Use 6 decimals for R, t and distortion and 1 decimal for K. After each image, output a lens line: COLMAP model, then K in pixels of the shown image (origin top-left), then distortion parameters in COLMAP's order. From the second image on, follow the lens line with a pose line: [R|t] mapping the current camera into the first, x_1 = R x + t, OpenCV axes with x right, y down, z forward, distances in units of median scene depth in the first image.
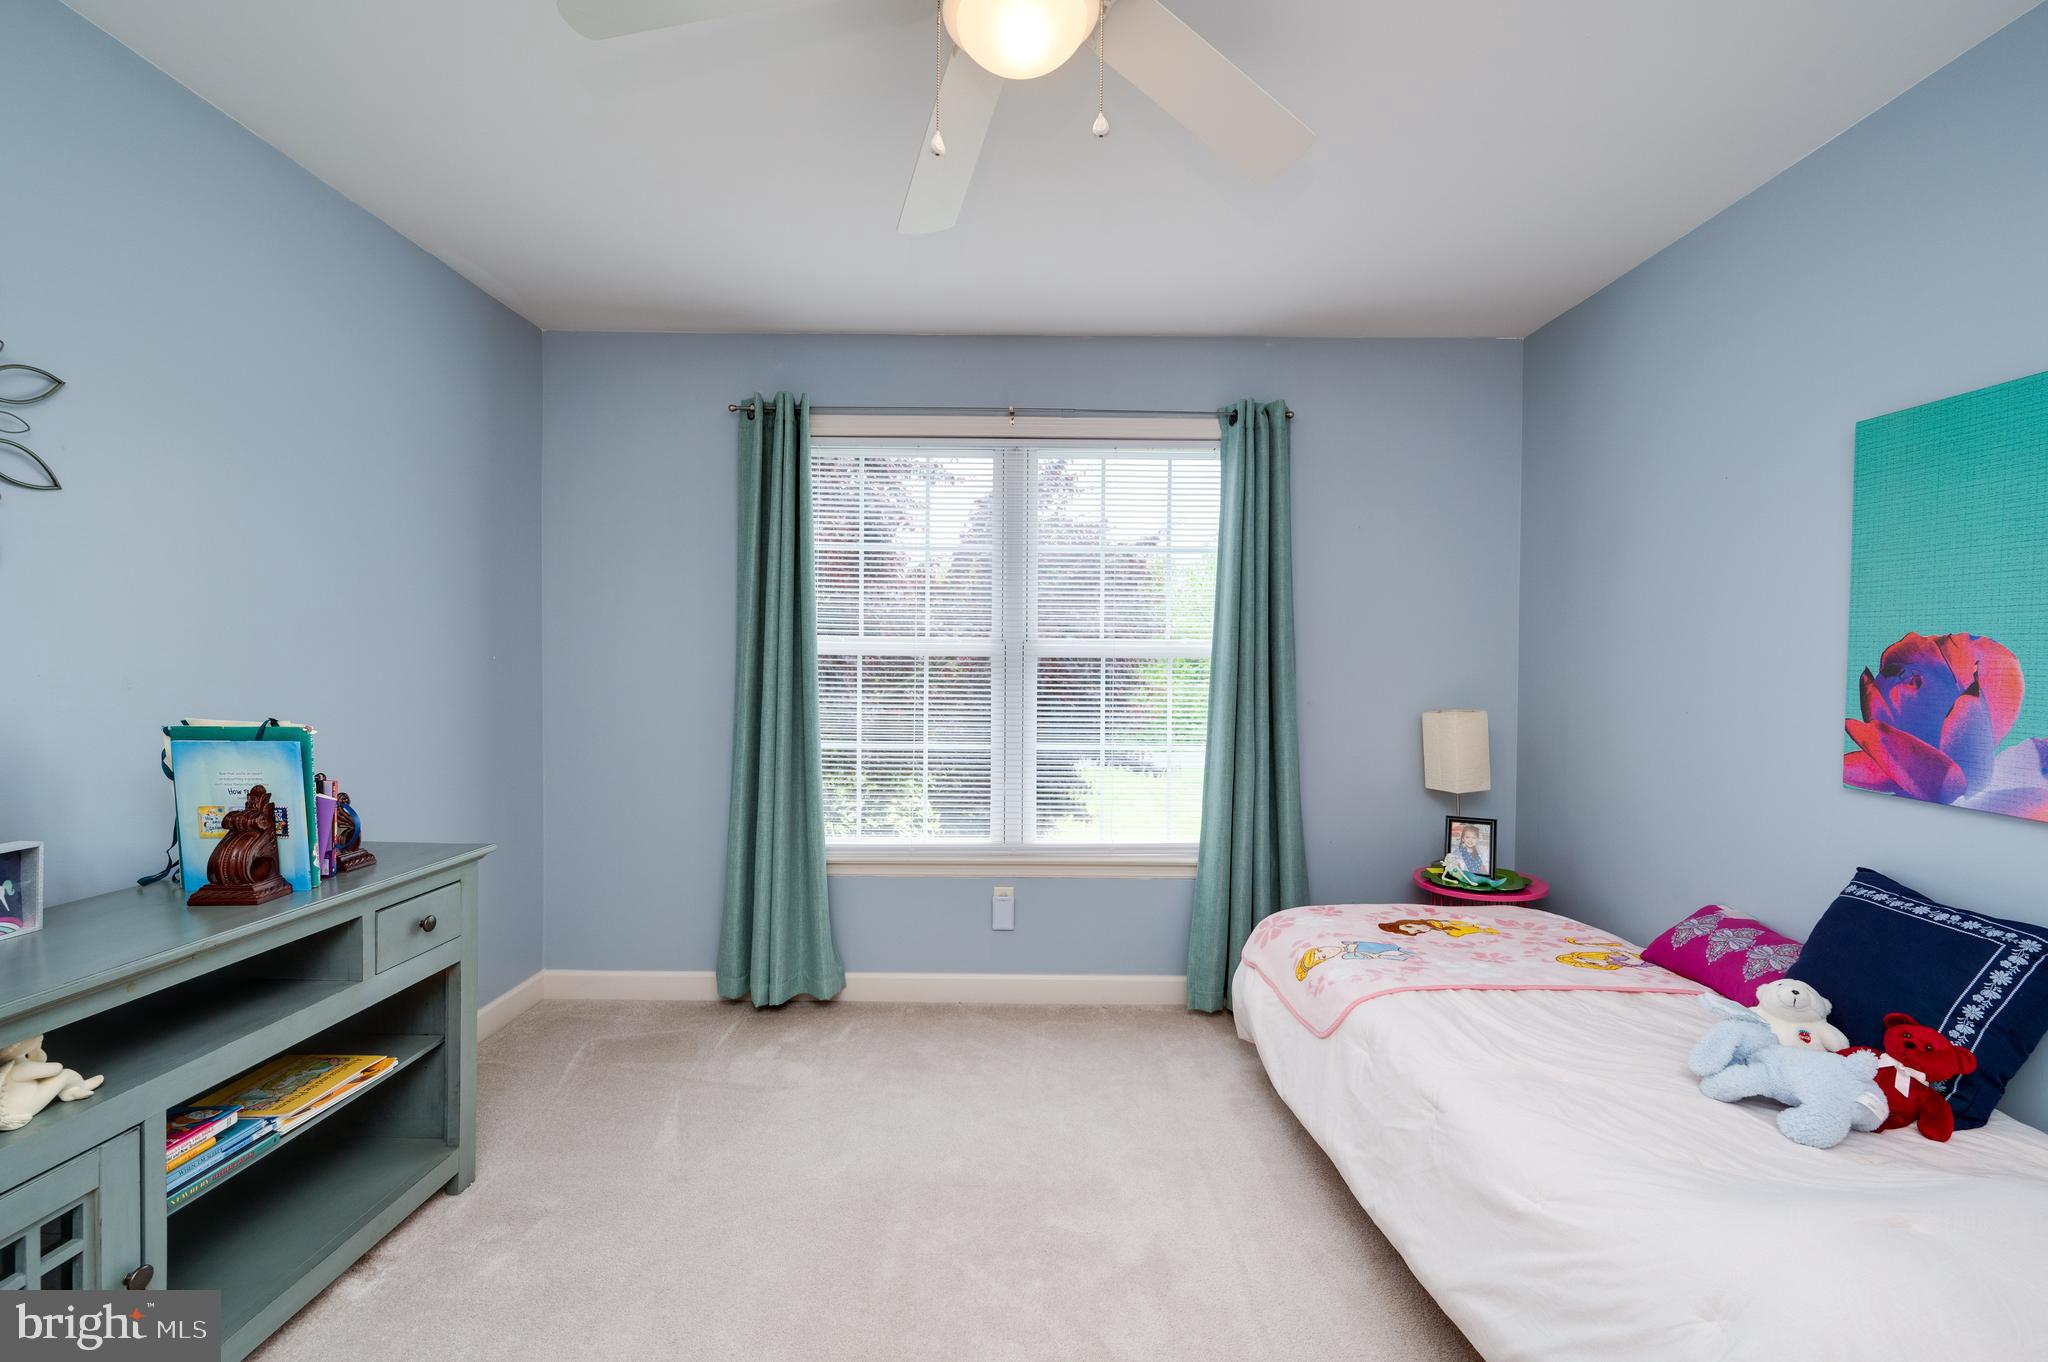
lens RADIAL K [[859.9, 0, 1024.7], [0, 859.9, 678.9], [0, 0, 1]] dist [-0.002199, -0.000195]
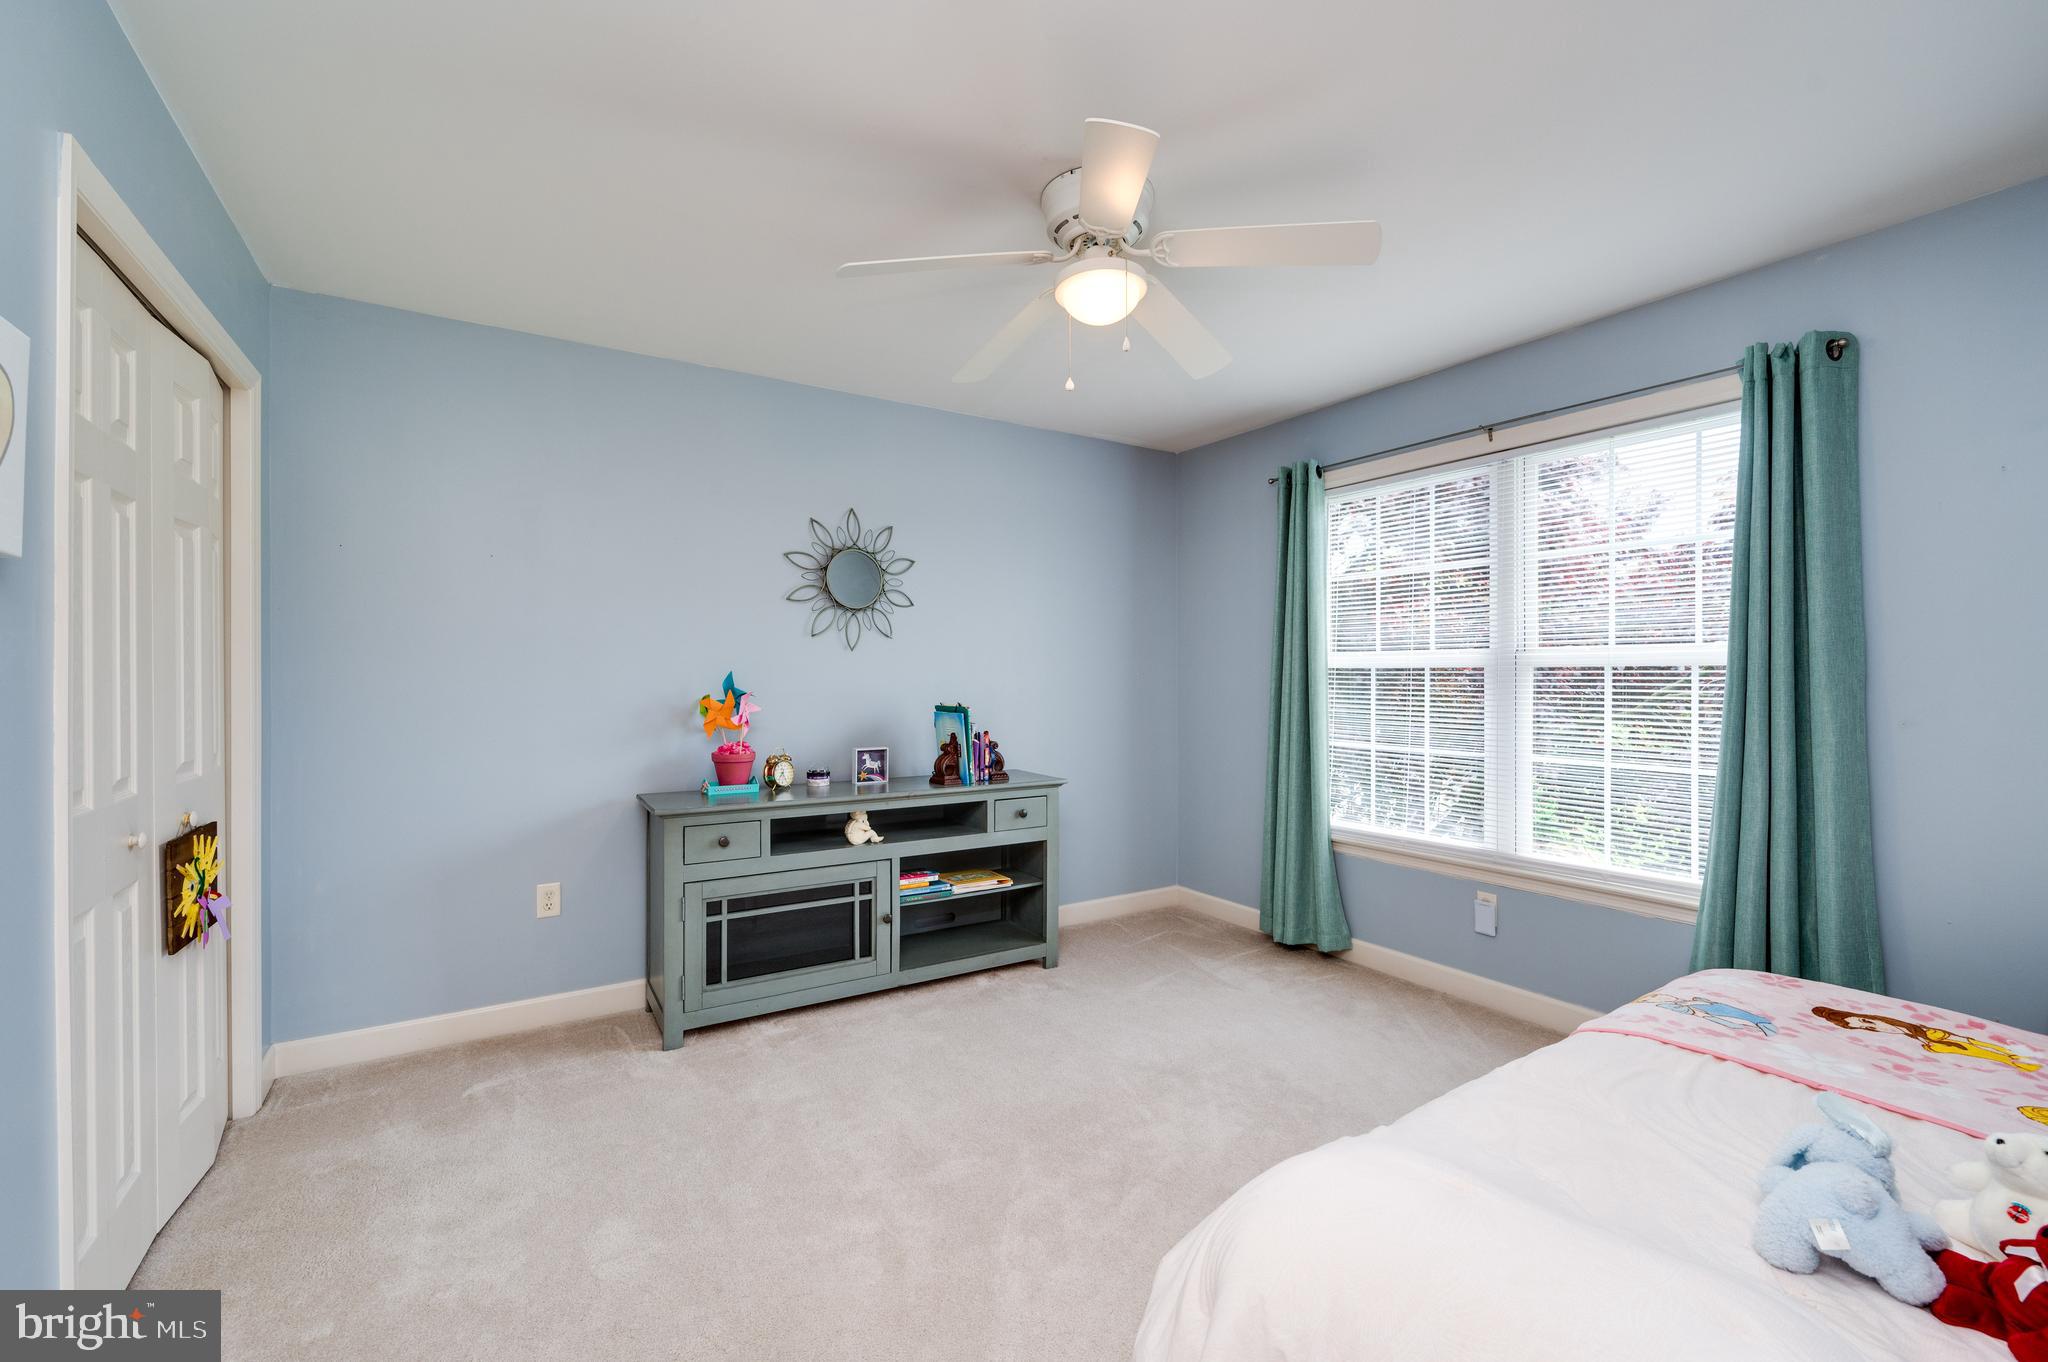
lens RADIAL K [[859.9, 0, 1024.6], [0, 859.9, 675.9], [0, 0, 1]] dist [-0.002199, -0.000195]
pose [[0.534037, -0.008976, -0.845413, 0.632154], [-0.009454, 0.999818, -0.016587, 0.007931], [0.845408, 0.016851, 0.533855, -0.015146]]
